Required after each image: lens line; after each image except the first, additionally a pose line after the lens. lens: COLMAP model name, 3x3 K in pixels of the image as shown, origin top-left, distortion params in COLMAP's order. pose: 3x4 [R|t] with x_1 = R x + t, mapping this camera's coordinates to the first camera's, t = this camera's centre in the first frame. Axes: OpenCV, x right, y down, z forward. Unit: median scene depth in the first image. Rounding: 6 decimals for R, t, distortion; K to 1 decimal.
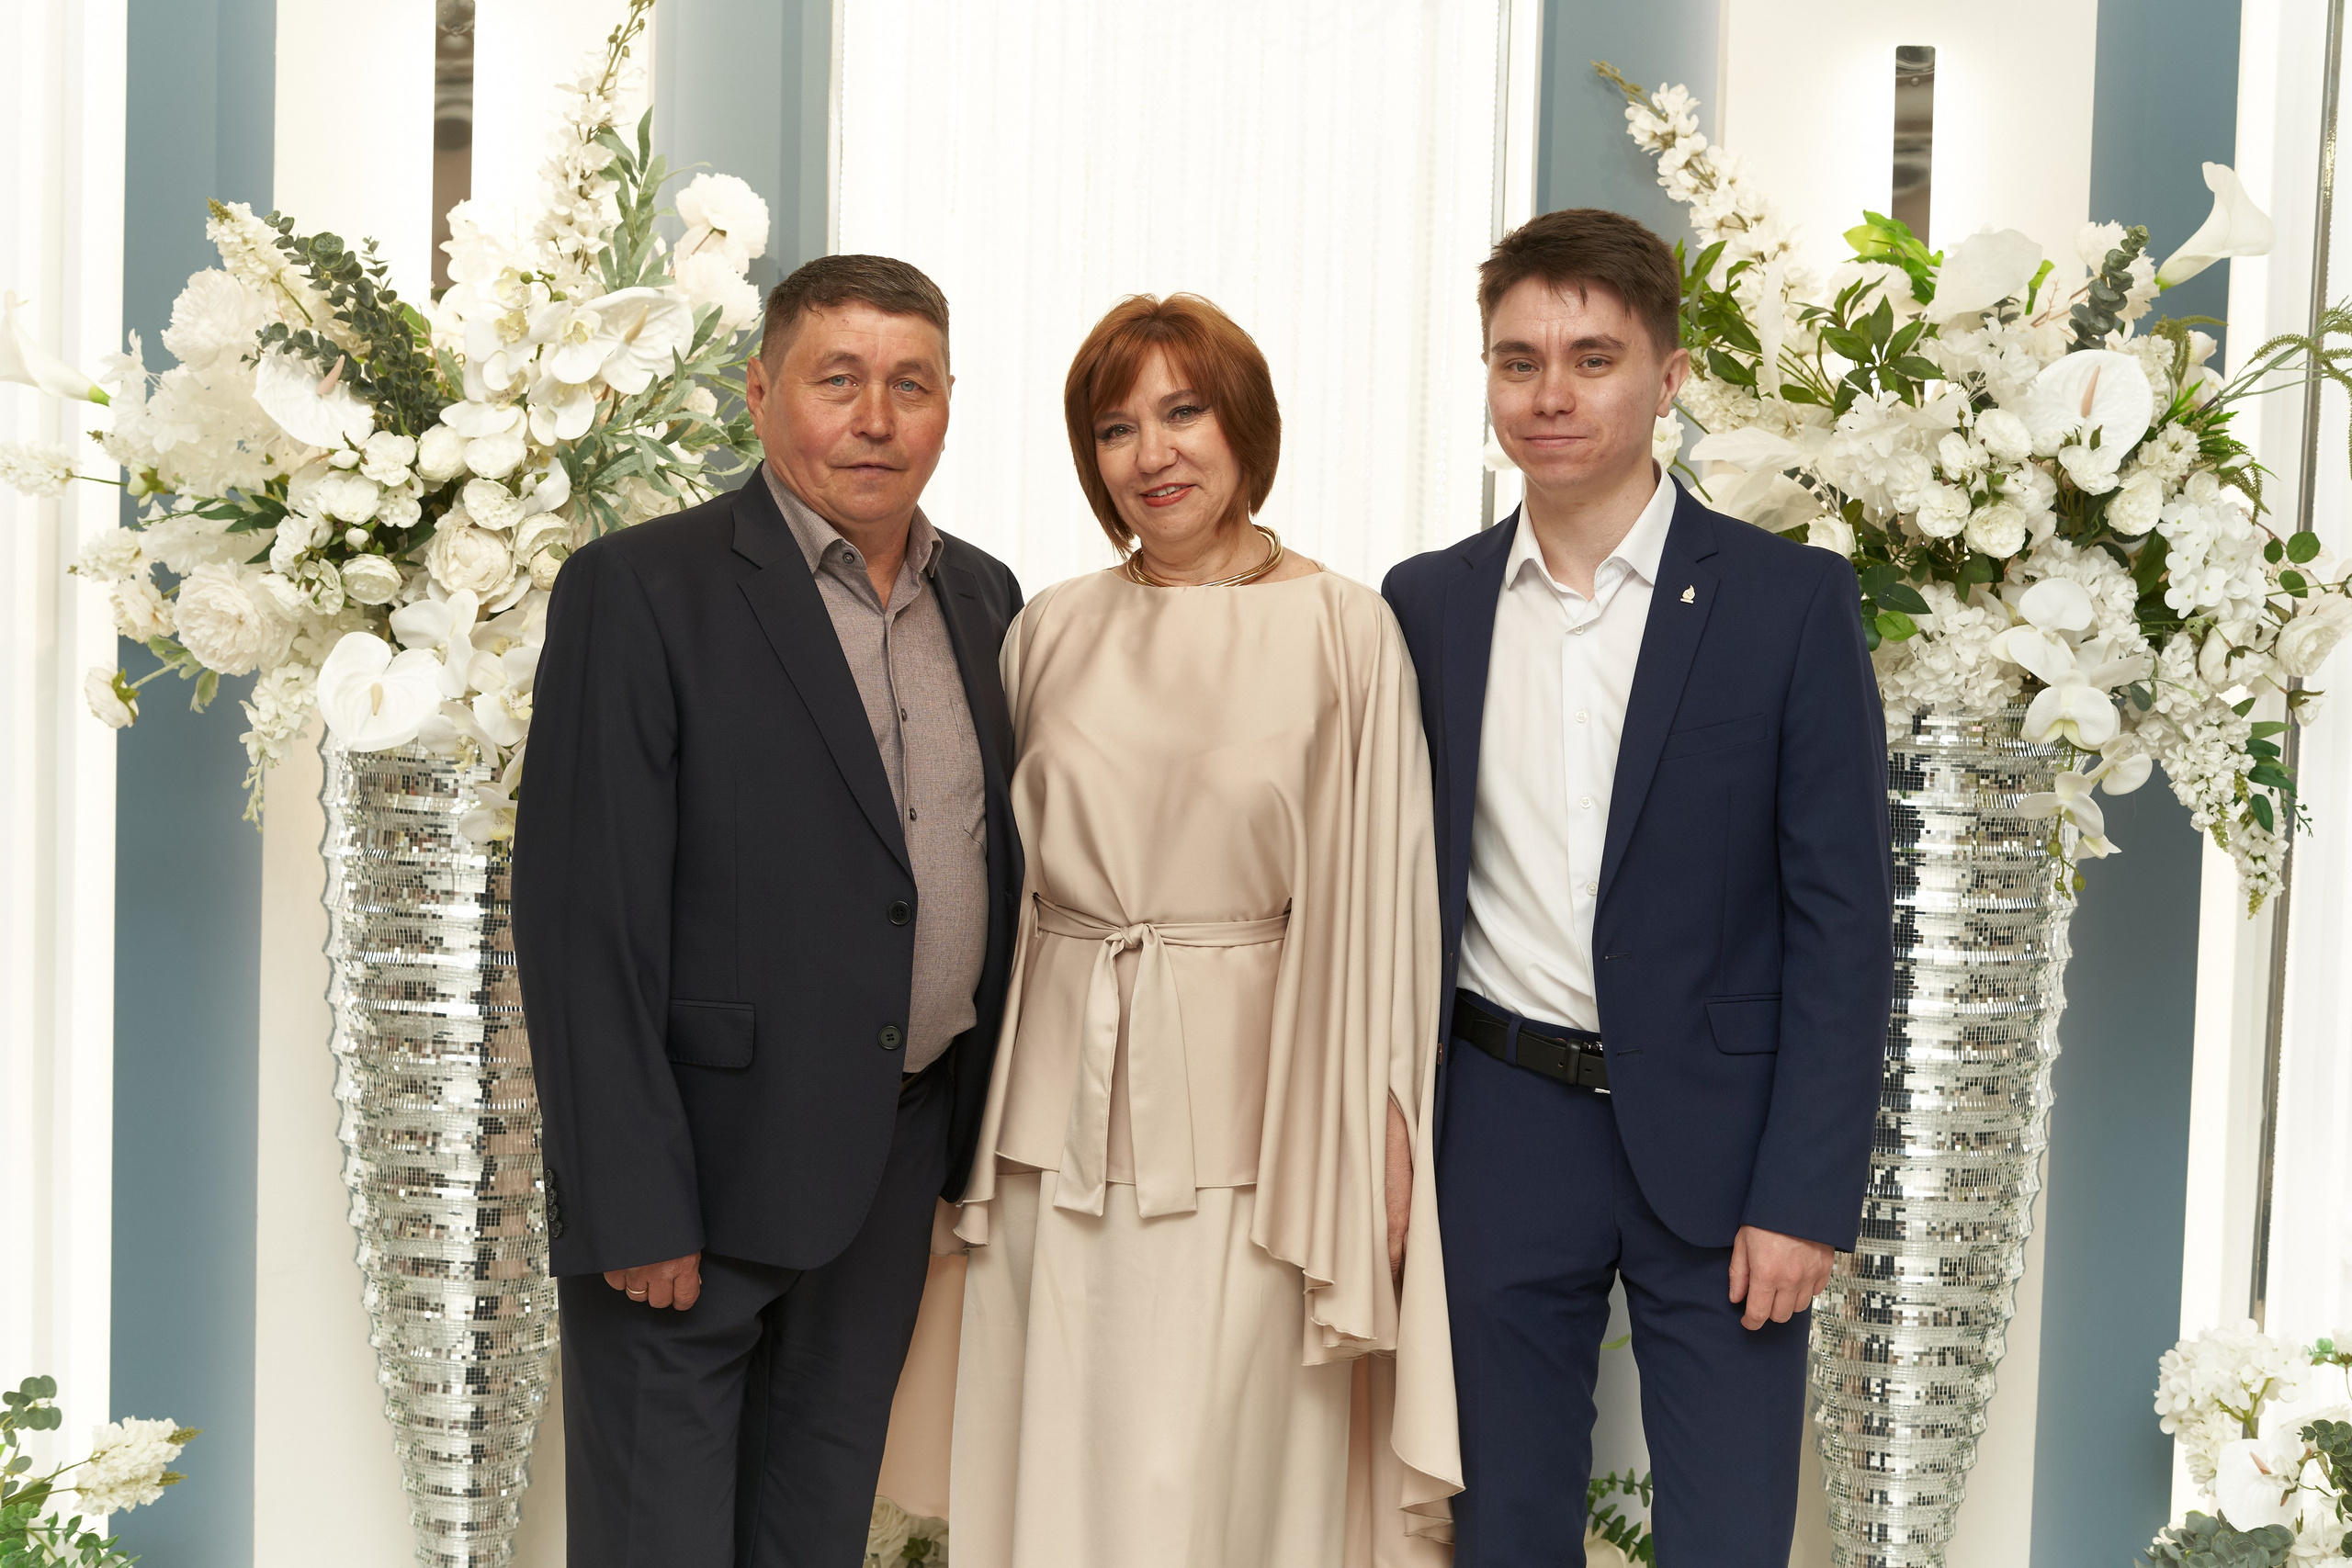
lens RADIAL K [[3447.0, 0, 1176.0], [0, 3447.0, 784.0], [0, 0, 1]] dist [-0.020963, 0.011528]
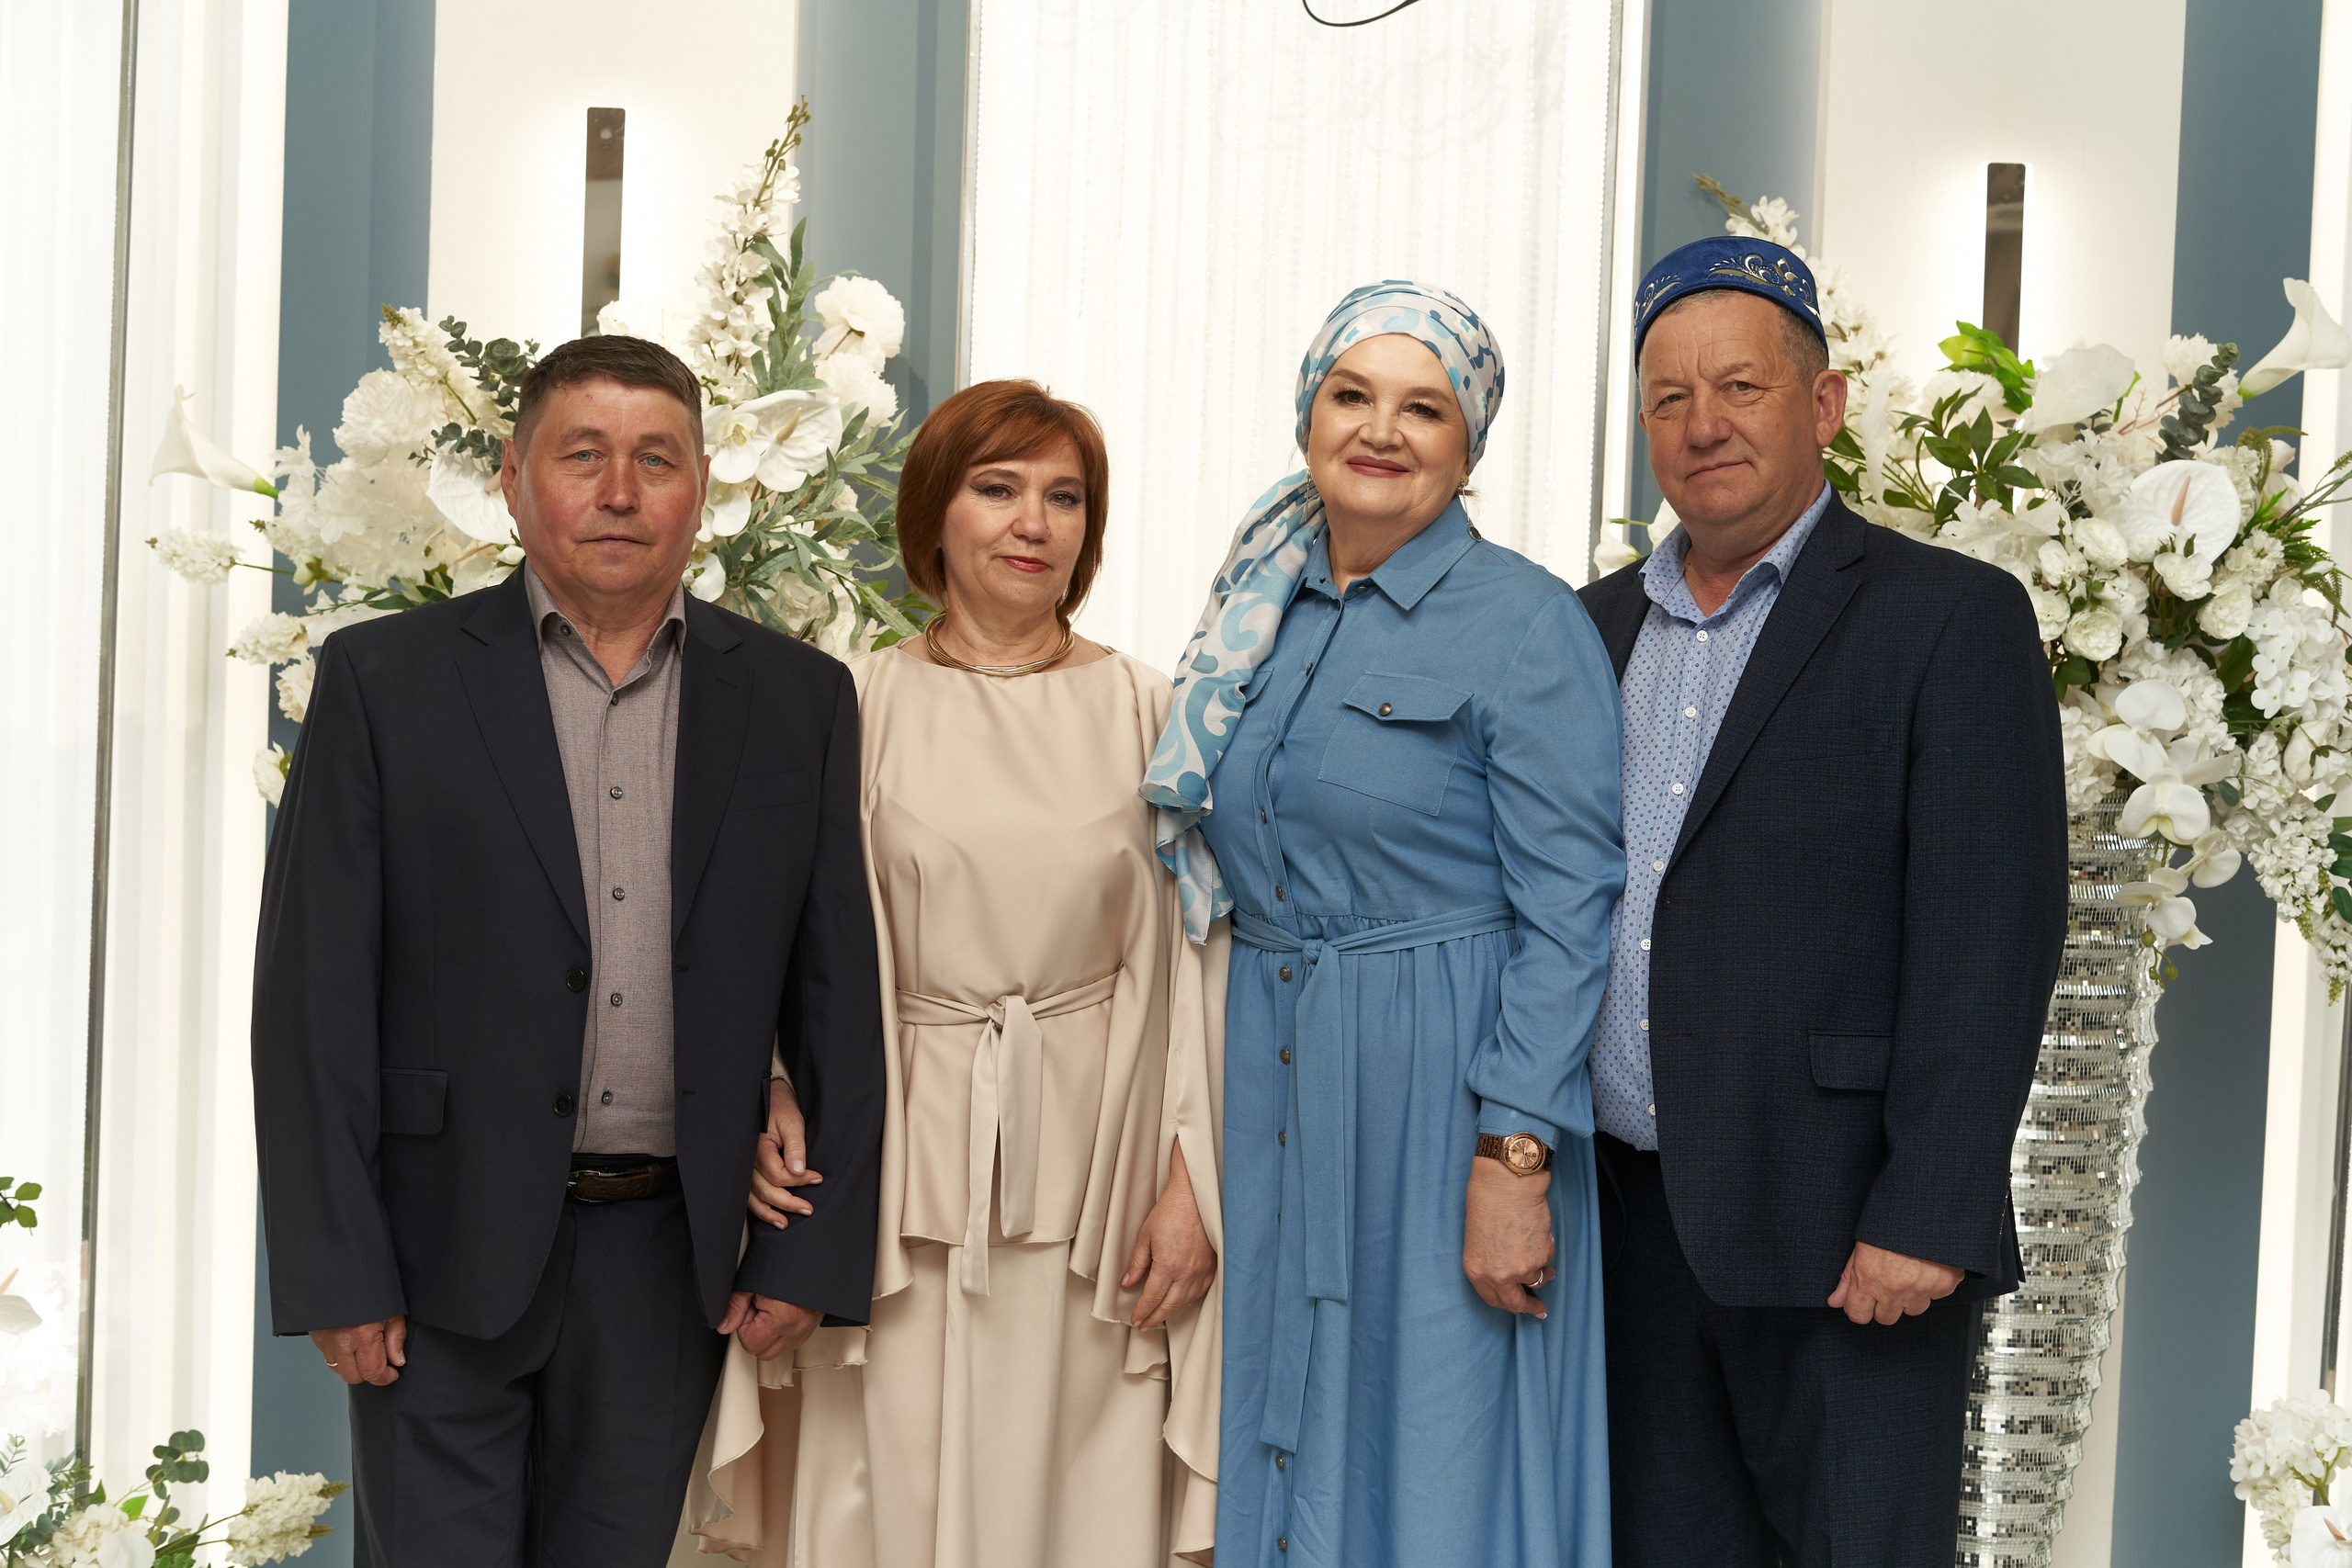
lens RADIAL K [[3447.0, 0, 1176.0], [0, 3447.0, 784.0], [0, 0, 1]] dist [-0.020963, 0.011528]
pose [[0.999970, 0.007286, 0.002471, -0.040840], [-0.007252, 0.999883, -0.013493, -0.011545], [-0.002569, 0.013474, 0.999906, -0.041971]]
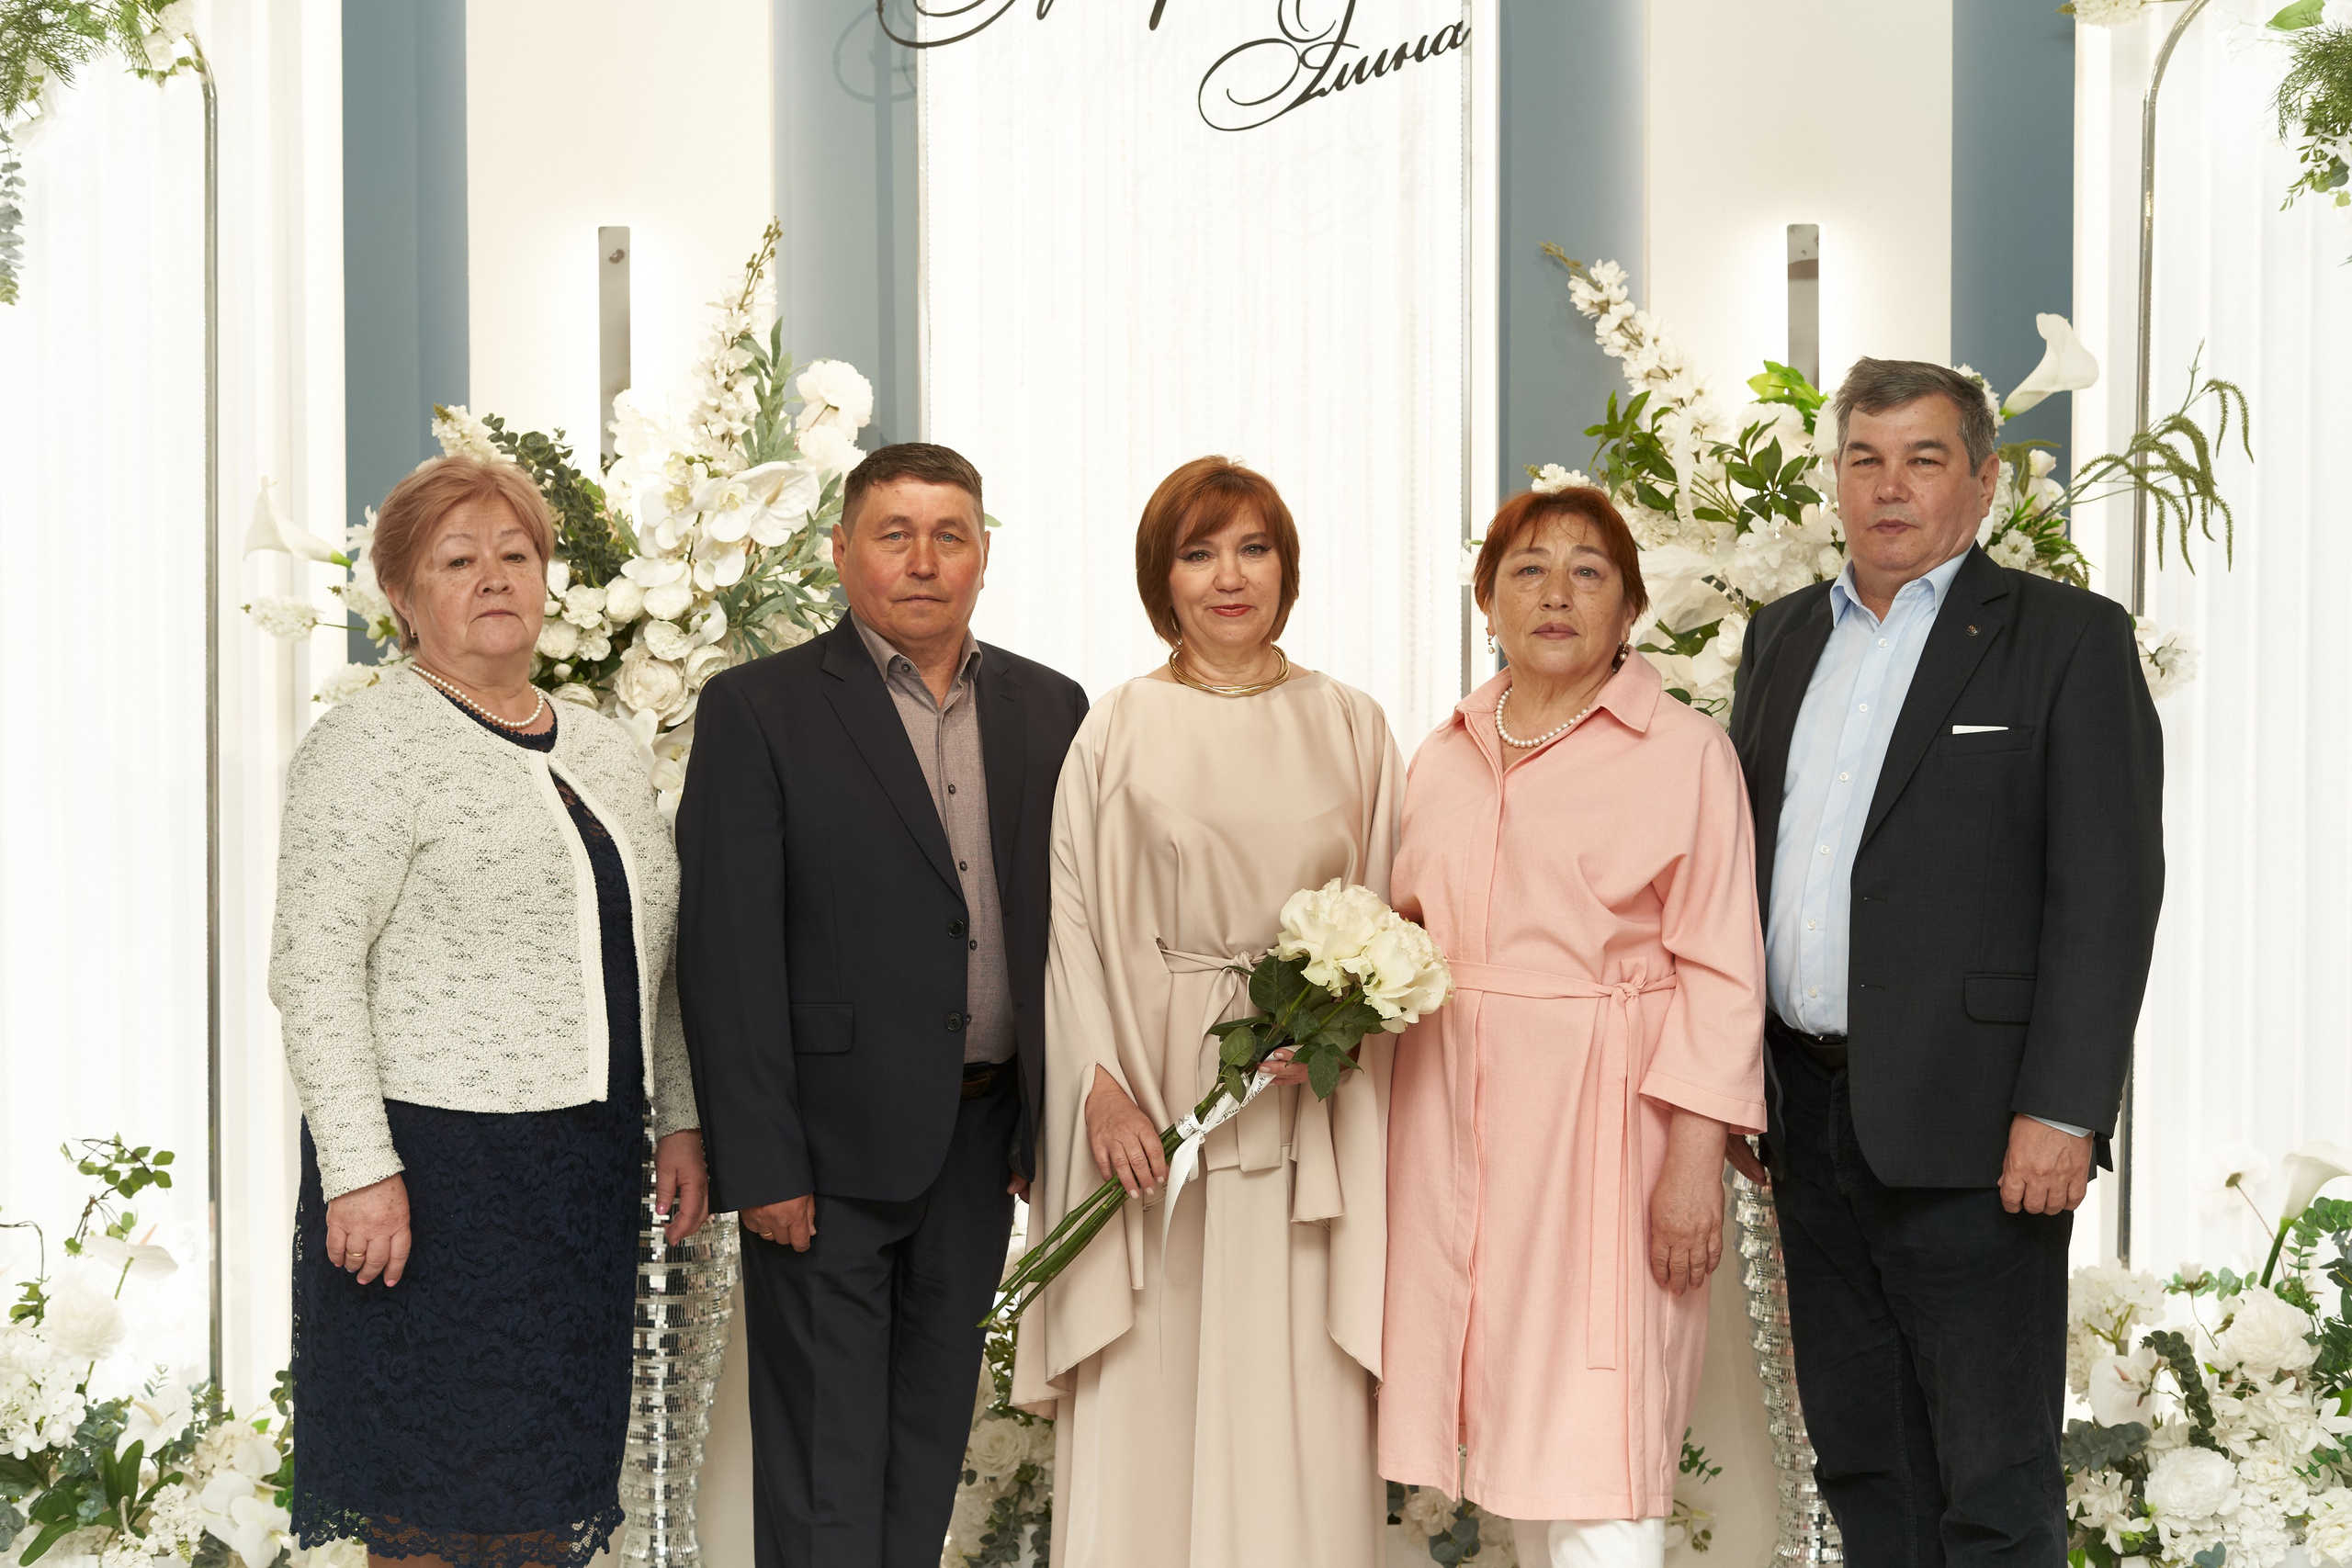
lens RADIAL K [[3447.0, 0, 1176.0], [0, 3447.0, 784.0], [0, 0, 1]] dist [-0.020963, 0.011528]
pose [[0.999450, -0.031020, -0.011719, 0.000081], [0.030841, 0.999409, -0.015196, -0.003835], [0.012183, 0.014826, 0.999816, -0.243991]]
